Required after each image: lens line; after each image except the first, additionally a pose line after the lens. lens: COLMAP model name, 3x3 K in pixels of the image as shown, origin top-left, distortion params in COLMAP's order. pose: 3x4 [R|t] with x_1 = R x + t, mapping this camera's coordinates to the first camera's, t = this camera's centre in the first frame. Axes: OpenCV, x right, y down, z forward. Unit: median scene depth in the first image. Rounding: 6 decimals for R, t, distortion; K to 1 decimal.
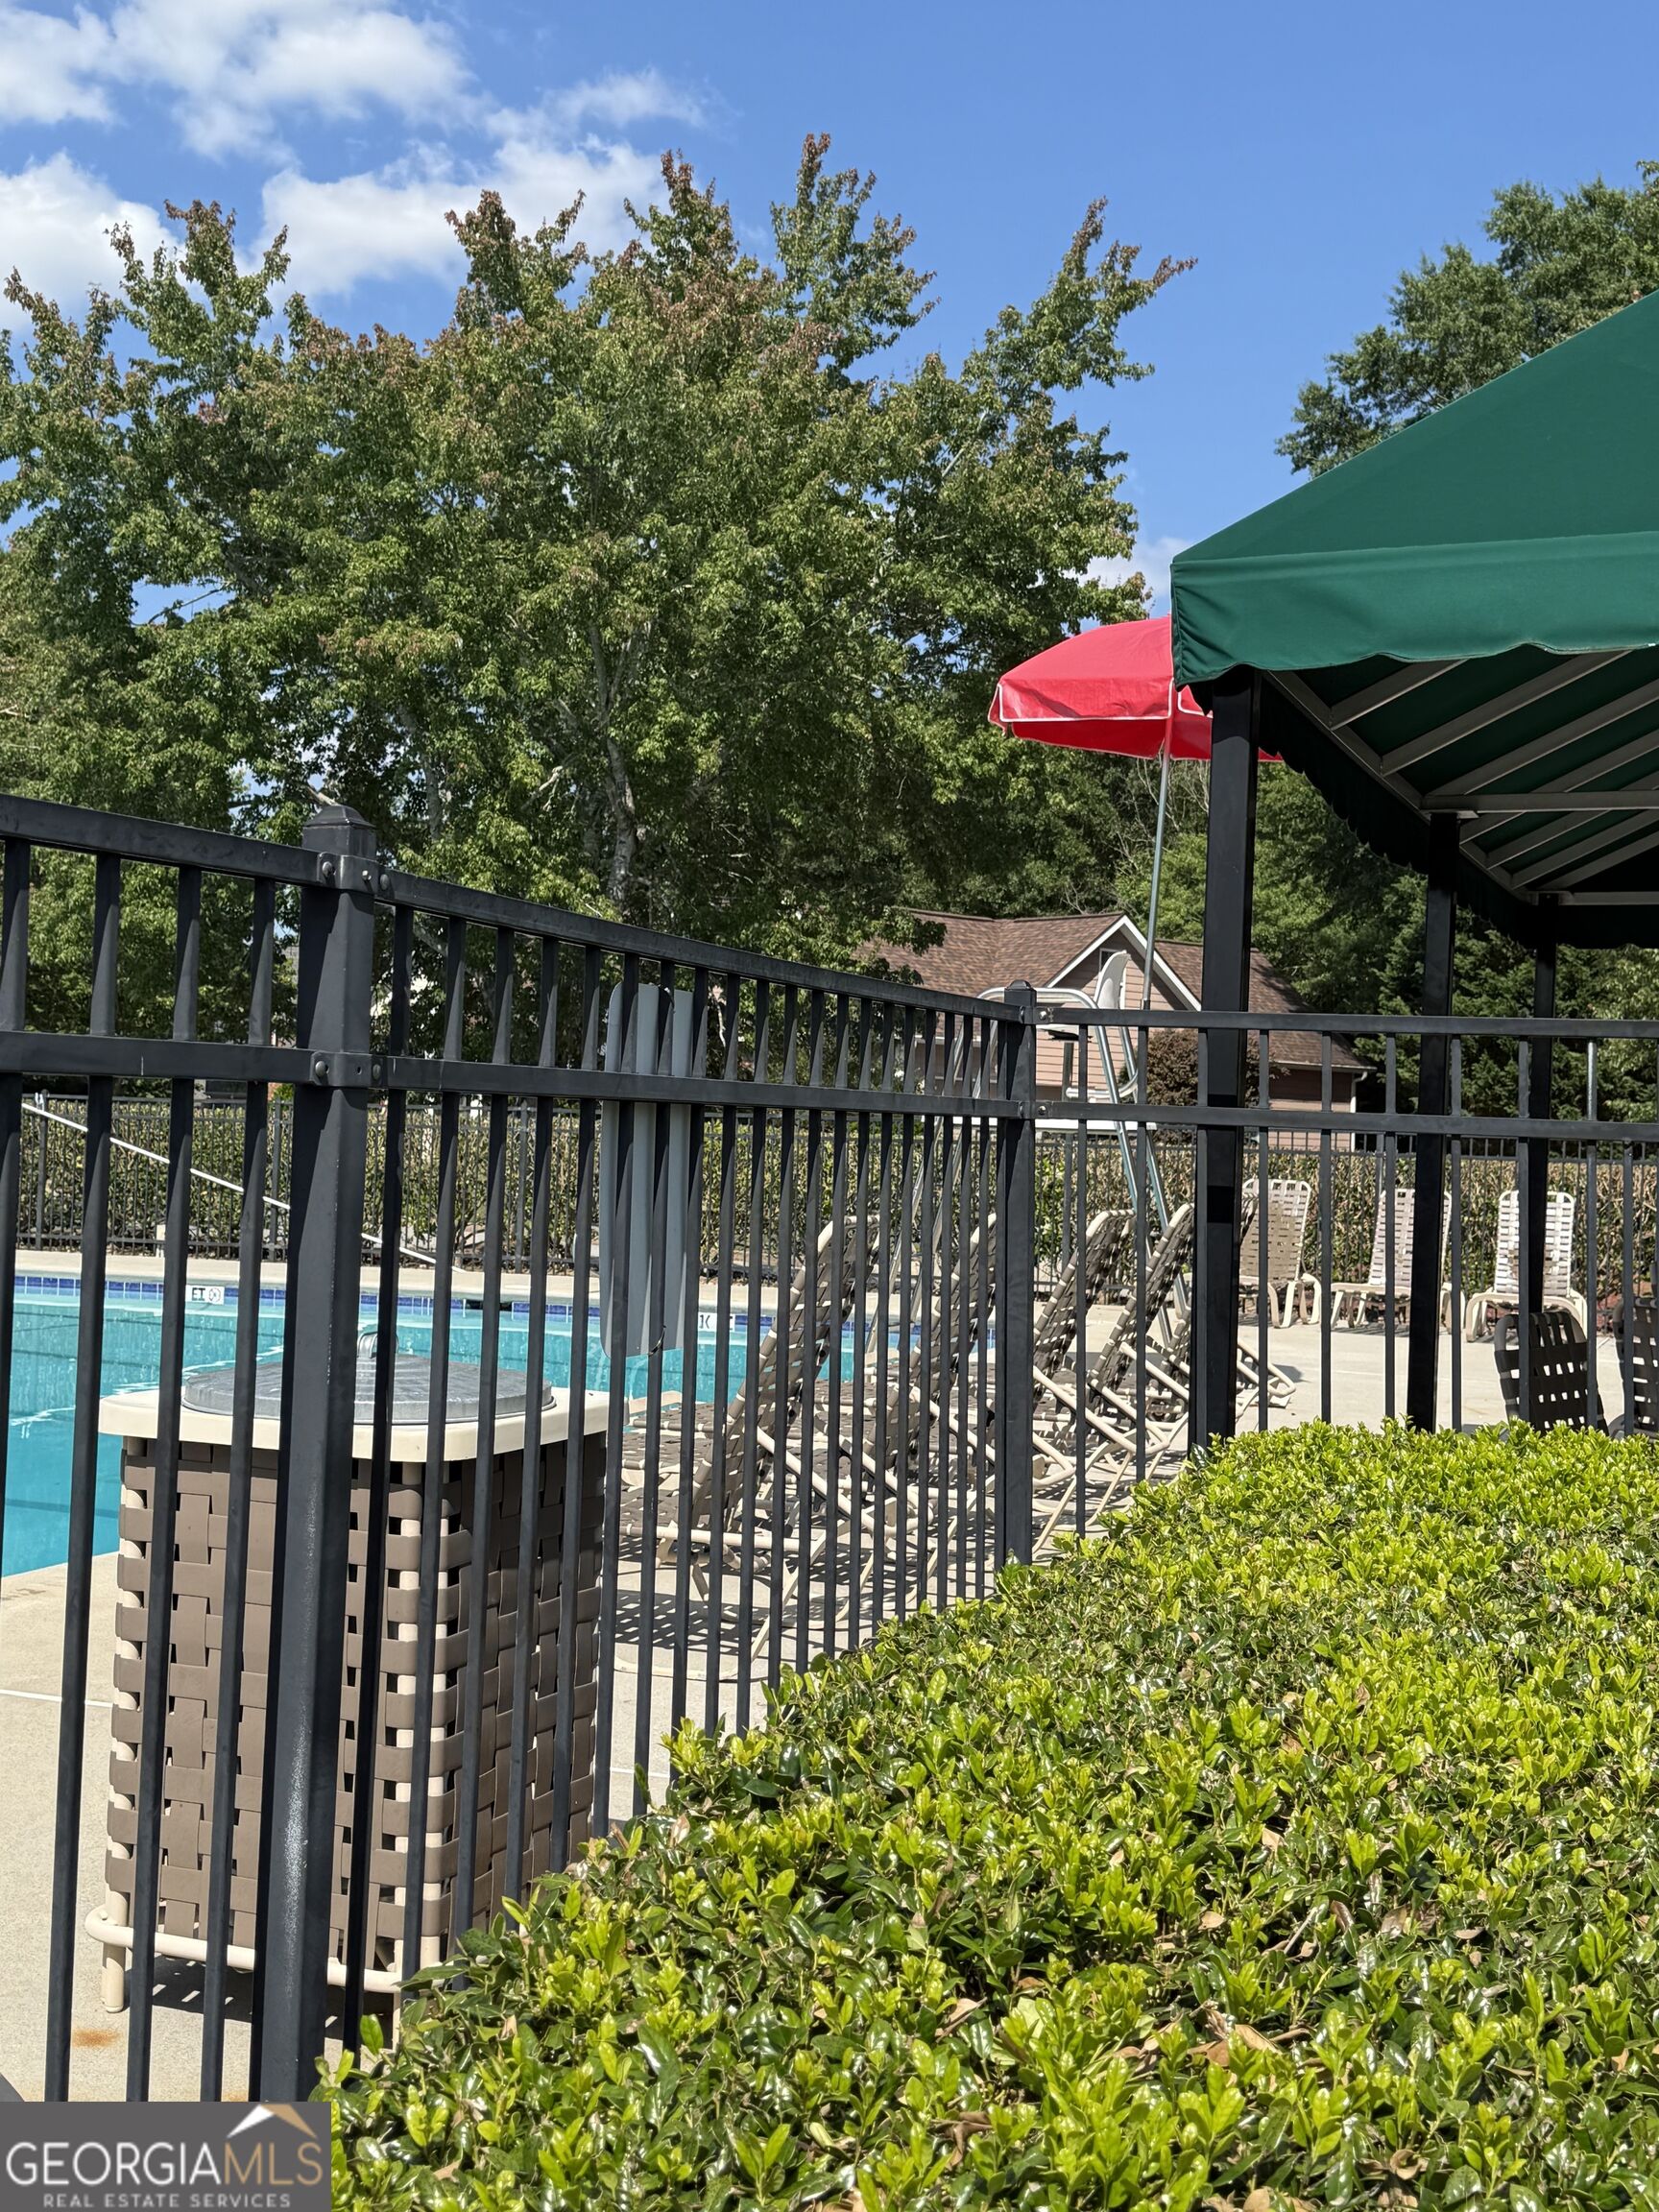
lens RADIAL K [[2552.5, 0, 829.5], [0, 2552.5, 1106.0], [0, 0, 1]] dist [0.183216, -0.344338]
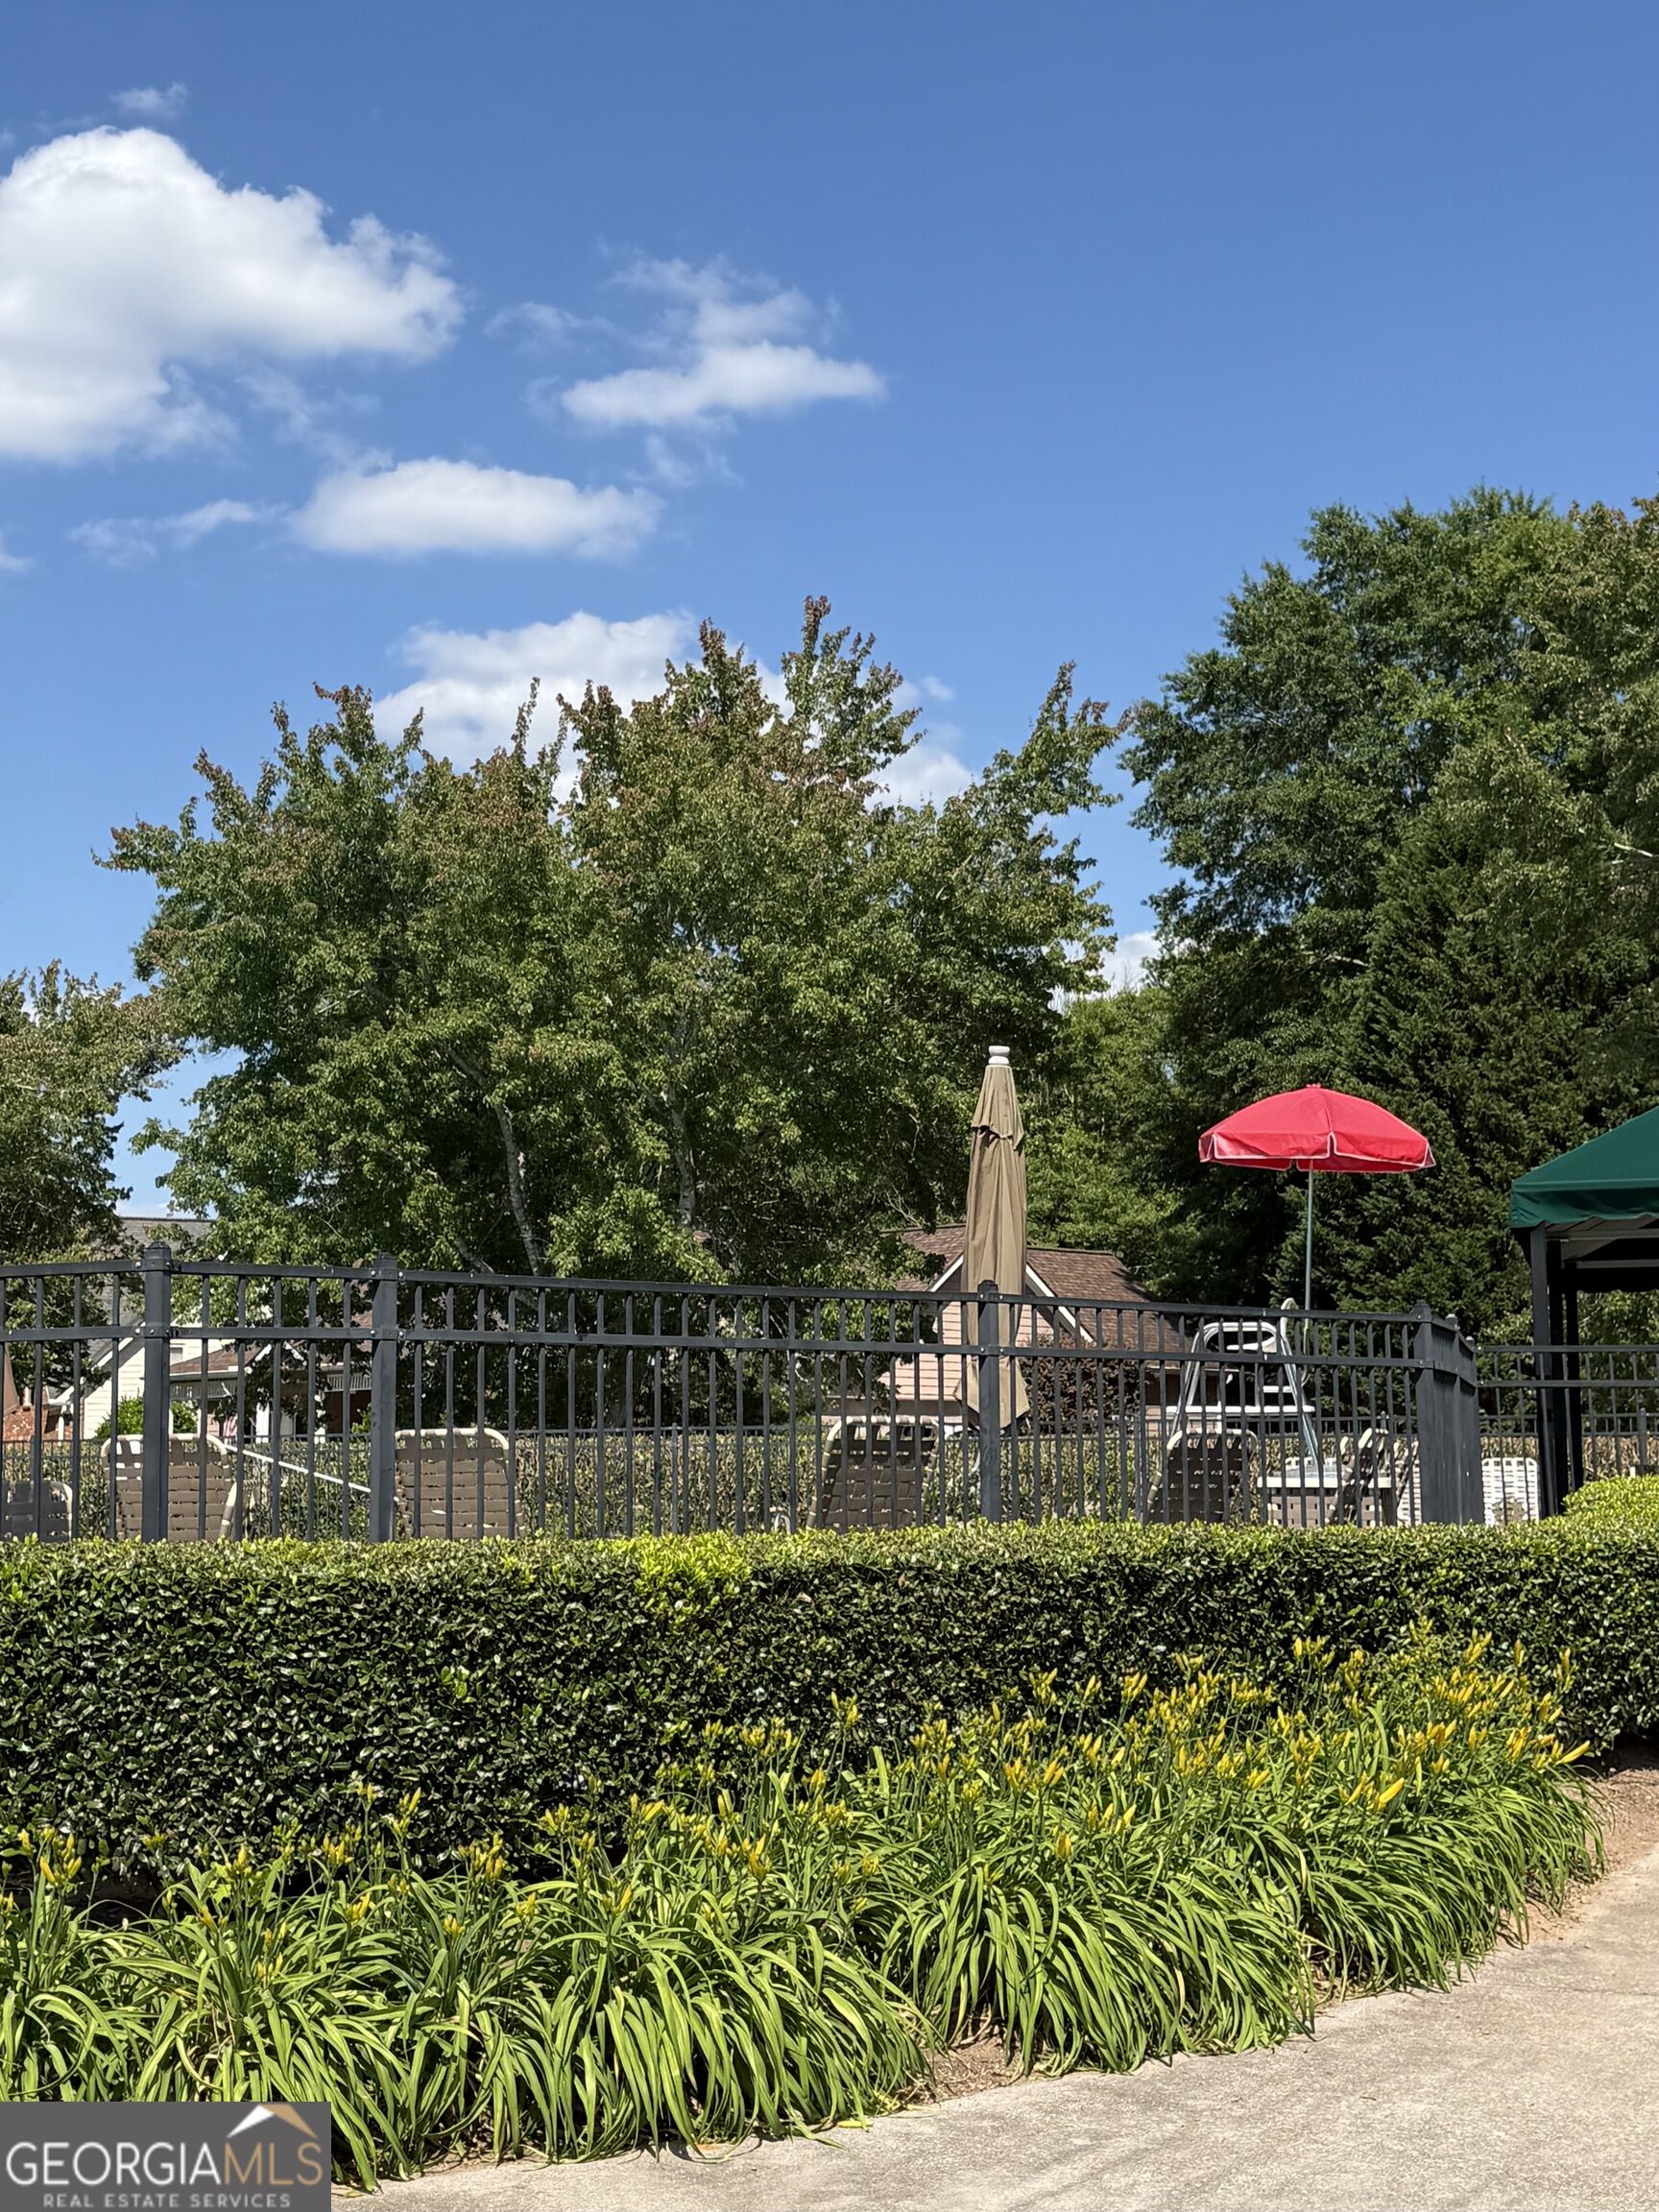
lens RADIAL K [[2946.4, 0, 829.5], [0, 2946.4, 1106.0], [0, 0, 1]] dist [0.185817, -0.004924]
pose [[0.995129, -0.028264, 0.094446, -0.136077], [0.038487, 0.993379, -0.108241, 0.003296], [-0.090761, 0.111348, 0.989628, -0.318653]]
